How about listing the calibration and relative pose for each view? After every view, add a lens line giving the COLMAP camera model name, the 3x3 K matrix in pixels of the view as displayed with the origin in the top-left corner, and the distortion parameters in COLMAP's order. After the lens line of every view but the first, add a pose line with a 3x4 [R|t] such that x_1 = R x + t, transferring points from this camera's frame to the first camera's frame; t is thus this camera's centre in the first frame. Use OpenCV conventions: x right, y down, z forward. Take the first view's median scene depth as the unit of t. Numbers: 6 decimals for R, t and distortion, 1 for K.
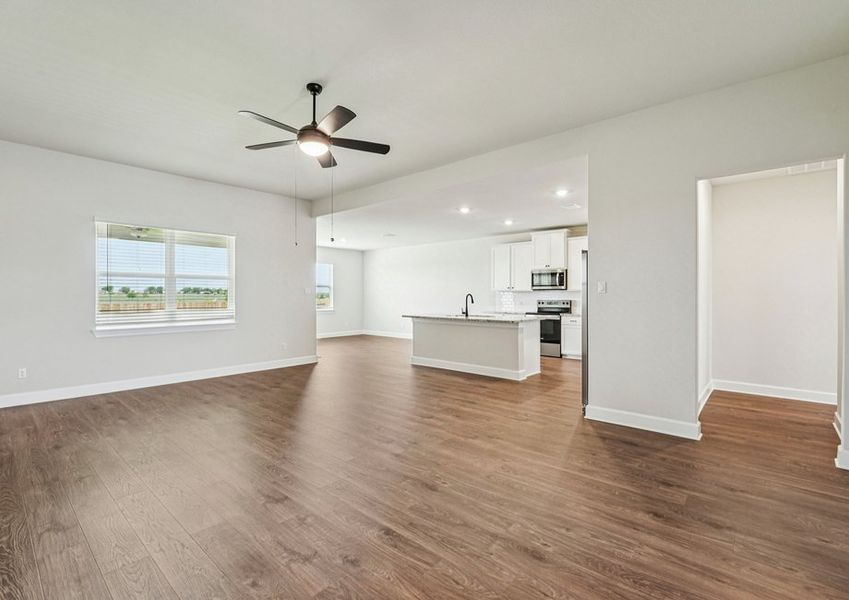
lens RADIAL K [[388.3, 0, 424.5], [0, 388.3, 300.0], [0, 0, 1]] dist [-0.001434, -0.000110]
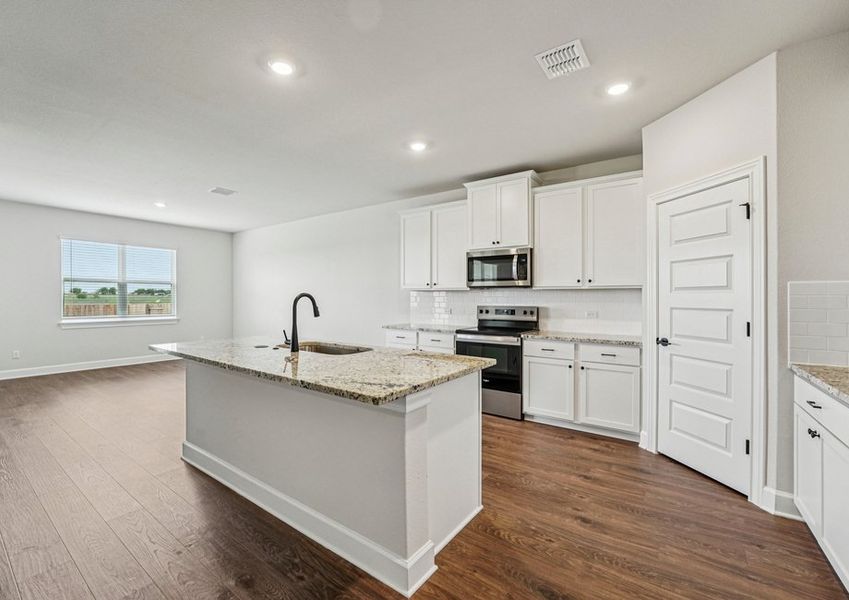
lens RADIAL K [[370.6, 0, 424.5], [0, 370.6, 300.0], [0, 0, 1]] dist [-0.002182, -0.000333]
pose [[0.991424, 0.002307, 0.130662, 0.158566], [-0.001515, 0.999980, -0.006160, -0.005899], [-0.130673, 0.005909, 0.991408, 0.525874]]
